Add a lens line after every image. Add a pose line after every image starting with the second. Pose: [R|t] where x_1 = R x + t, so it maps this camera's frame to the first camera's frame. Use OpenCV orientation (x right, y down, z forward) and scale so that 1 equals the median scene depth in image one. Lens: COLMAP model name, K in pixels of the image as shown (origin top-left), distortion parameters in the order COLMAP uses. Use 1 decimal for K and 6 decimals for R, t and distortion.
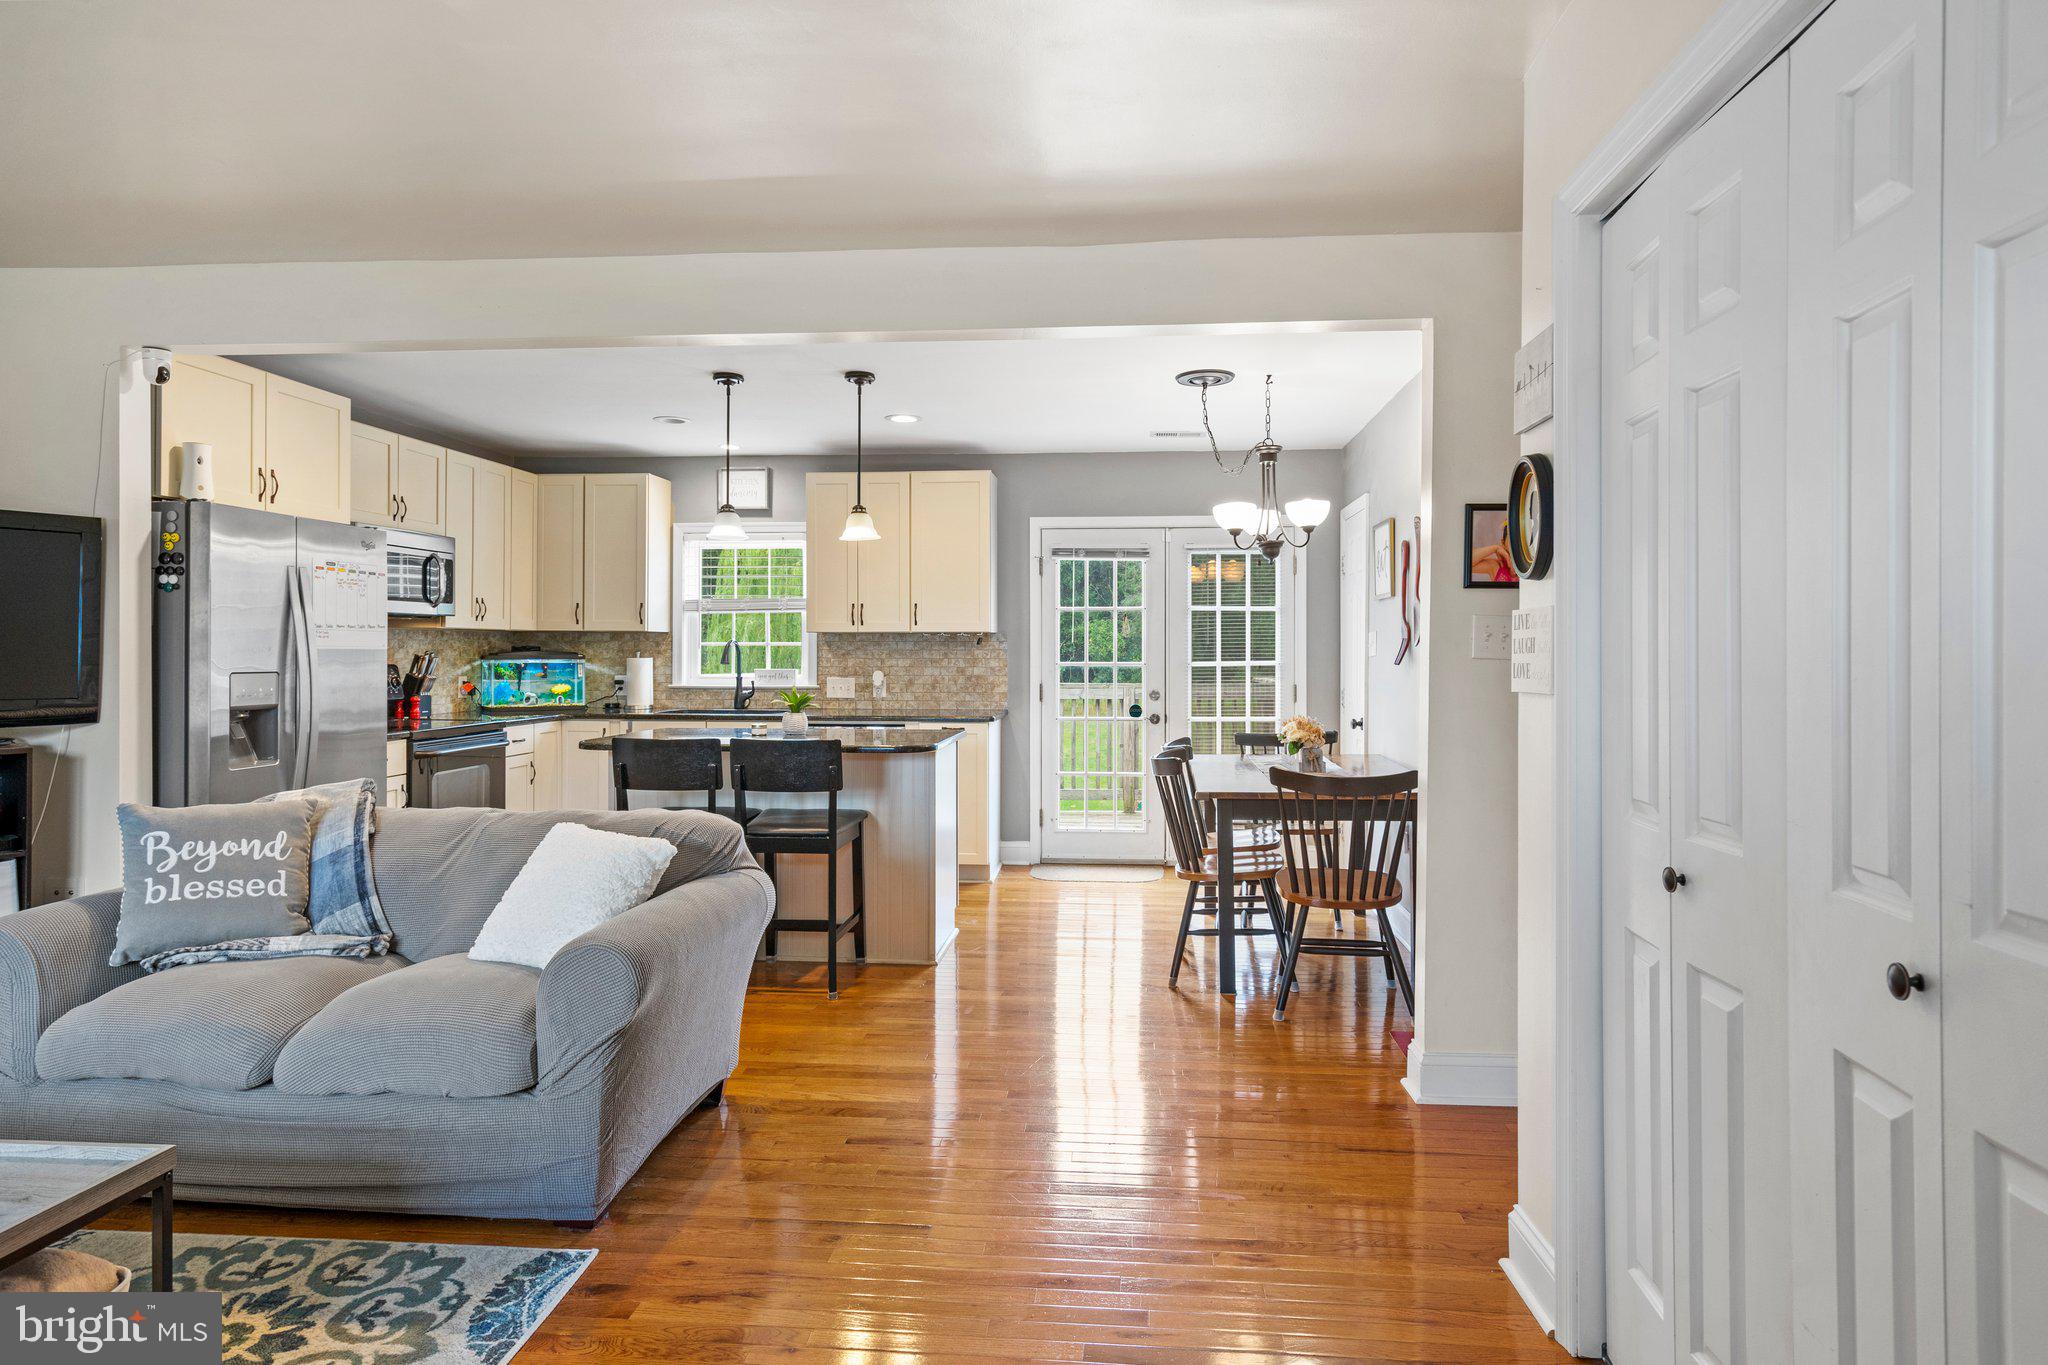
lens RADIAL K [[1168.3, 0, 1030.0], [0, 1168.3, 669.6], [0, 0, 1]] dist [0.009751, 0.003209]
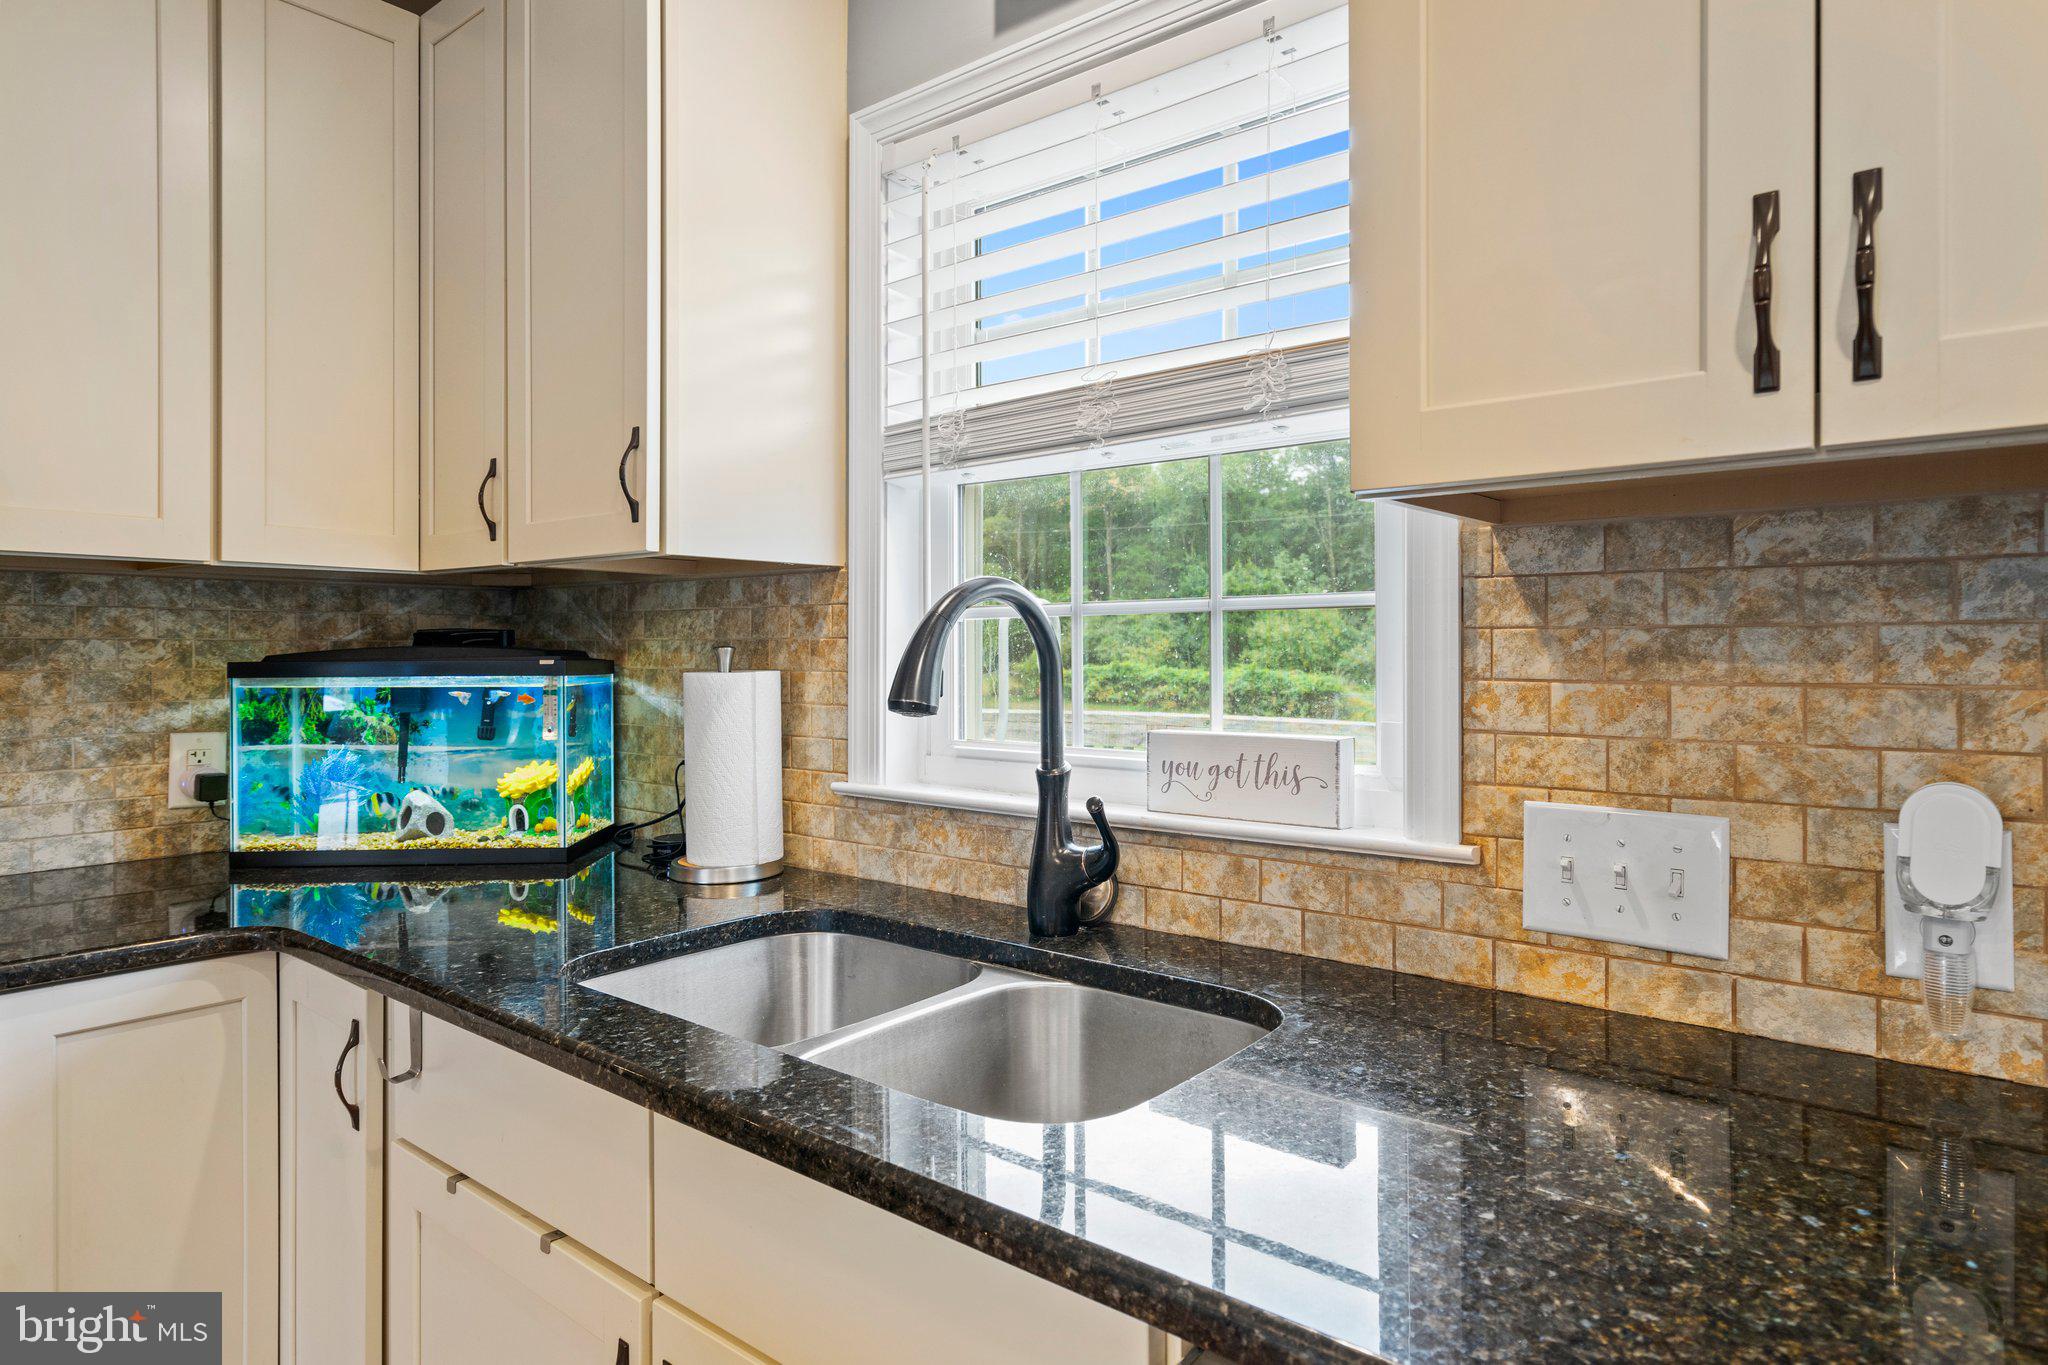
lens RADIAL K [[1168.3, 0, 1029.5], [0, 1168.3, 671.1], [0, 0, 1]] dist [0.009751, 0.003209]
pose [[0.828158, 0.004652, -0.560476, -0.140095], [-0.002863, 0.999988, 0.004070, -0.011459], [0.560488, -0.001766, 0.828161, 0.830515]]
